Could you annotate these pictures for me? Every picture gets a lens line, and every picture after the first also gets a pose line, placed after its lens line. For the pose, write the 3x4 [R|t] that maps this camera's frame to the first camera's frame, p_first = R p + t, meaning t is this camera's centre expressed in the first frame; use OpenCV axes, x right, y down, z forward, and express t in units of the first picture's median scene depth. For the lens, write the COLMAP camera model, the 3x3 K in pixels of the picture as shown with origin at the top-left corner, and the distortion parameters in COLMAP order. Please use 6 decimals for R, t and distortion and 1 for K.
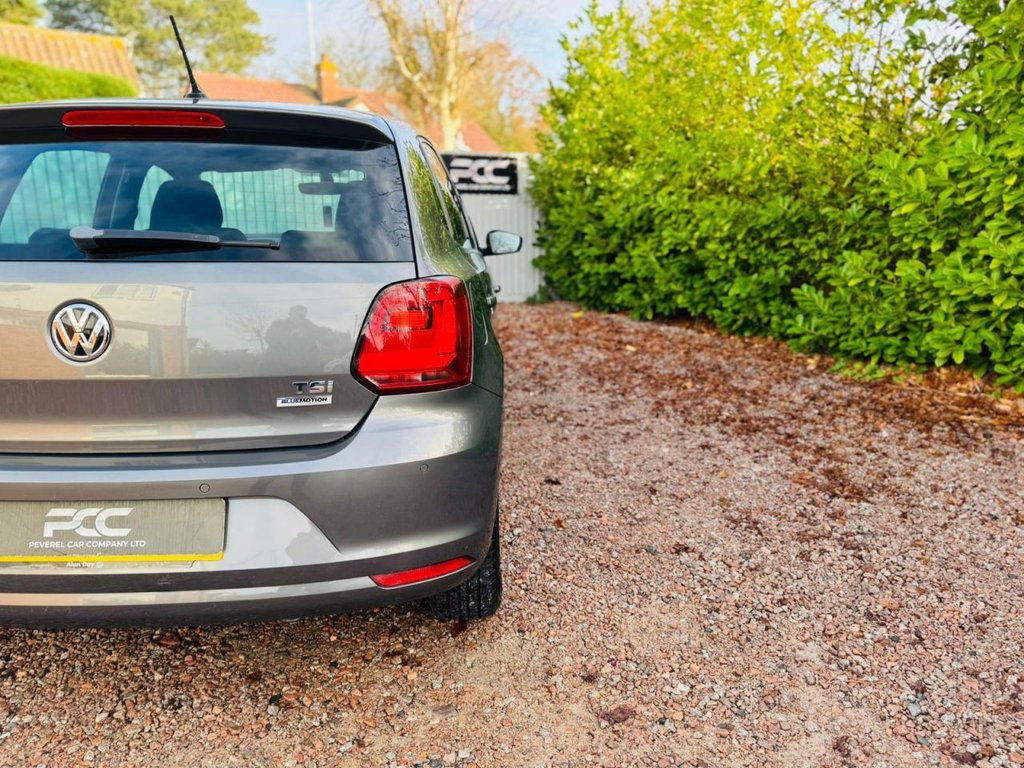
lens RADIAL K [[730.8, 0, 512.0], [0, 730.8, 384.0], [0, 0, 1]] dist [0.060252, -0.070147]
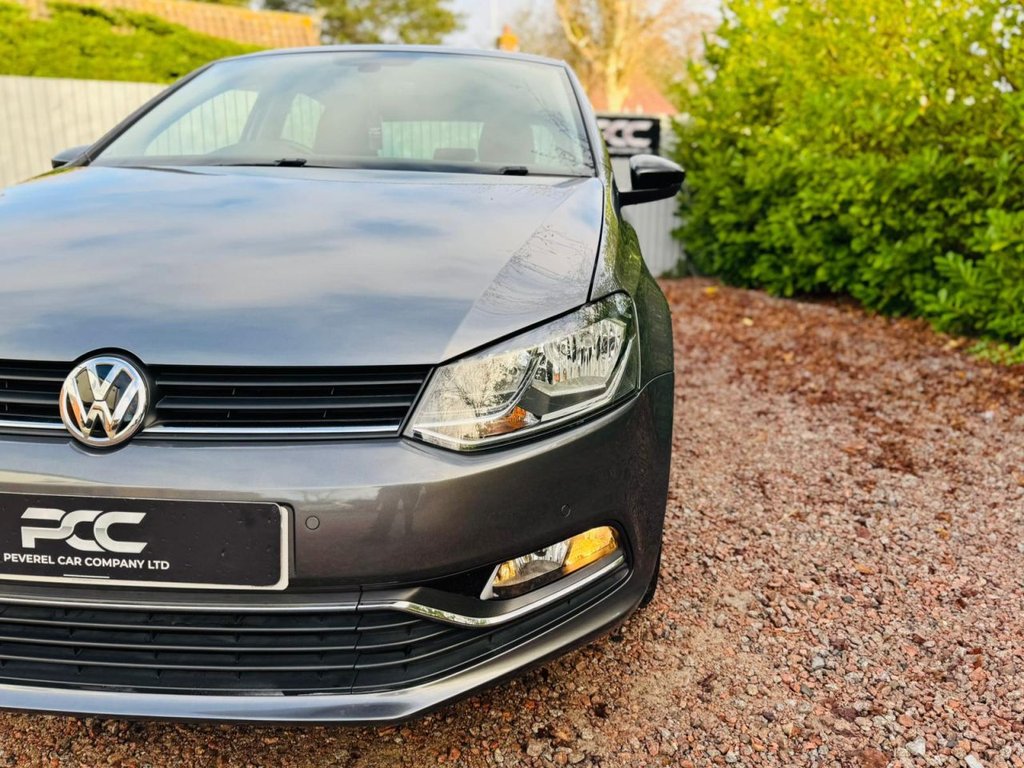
lens RADIAL K [[780.1, 0, 519.9], [0, 780.1, 388.7], [0, 0, 1]] dist [0.004816, -0.007148]
pose [[0.972973, 0.070813, -0.219794, 0.120882], [-0.068197, 0.997482, 0.019477, 0.038828], [0.220619, -0.003962, 0.975352, 0.006077]]
